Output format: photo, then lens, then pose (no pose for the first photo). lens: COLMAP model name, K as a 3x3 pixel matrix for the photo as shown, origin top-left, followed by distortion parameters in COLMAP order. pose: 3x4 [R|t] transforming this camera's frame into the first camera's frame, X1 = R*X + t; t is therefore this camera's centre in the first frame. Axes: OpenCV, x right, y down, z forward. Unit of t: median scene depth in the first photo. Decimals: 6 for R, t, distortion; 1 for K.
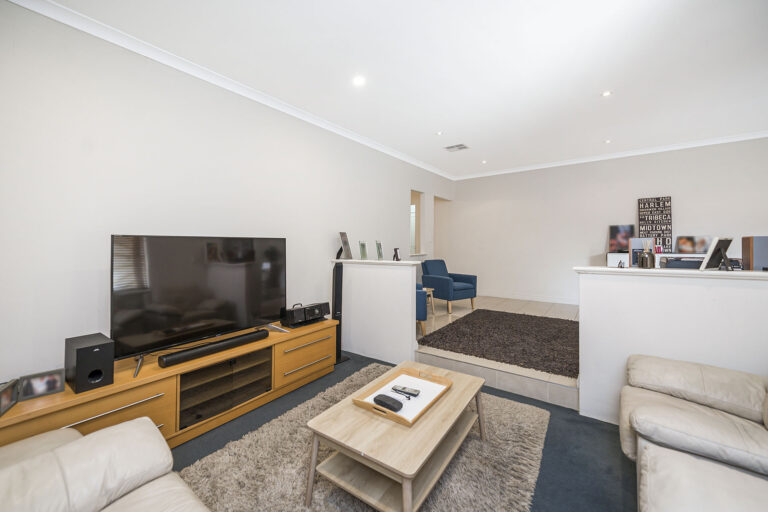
lens RADIAL K [[308.5, 0, 357.6], [0, 308.5, 242.6], [0, 0, 1]] dist [0.001038, 0.000000]
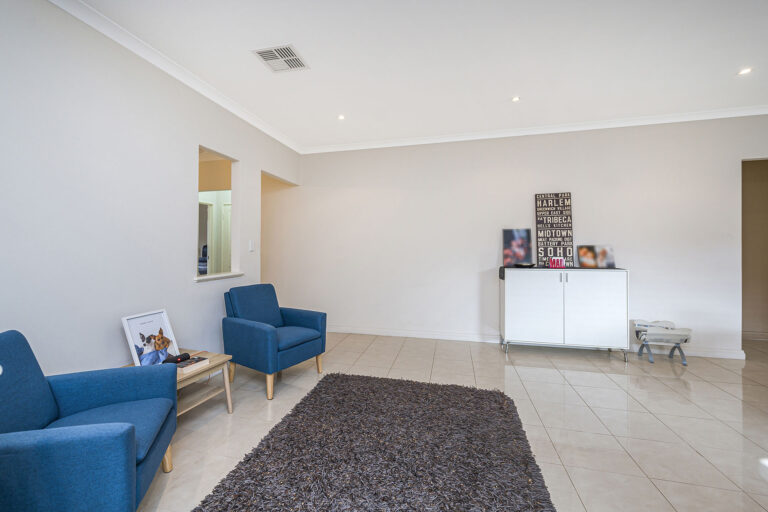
lens RADIAL K [[333.1, 0, 382.5], [0, 333.1, 251.9], [0, 0, 1]] dist [-0.000486, -0.000013]
pose [[0.894590, -0.002122, 0.446882, 0.226374], [-0.002802, 0.999942, 0.010359, -0.010273], [-0.446879, -0.010519, 0.894533, 0.453513]]
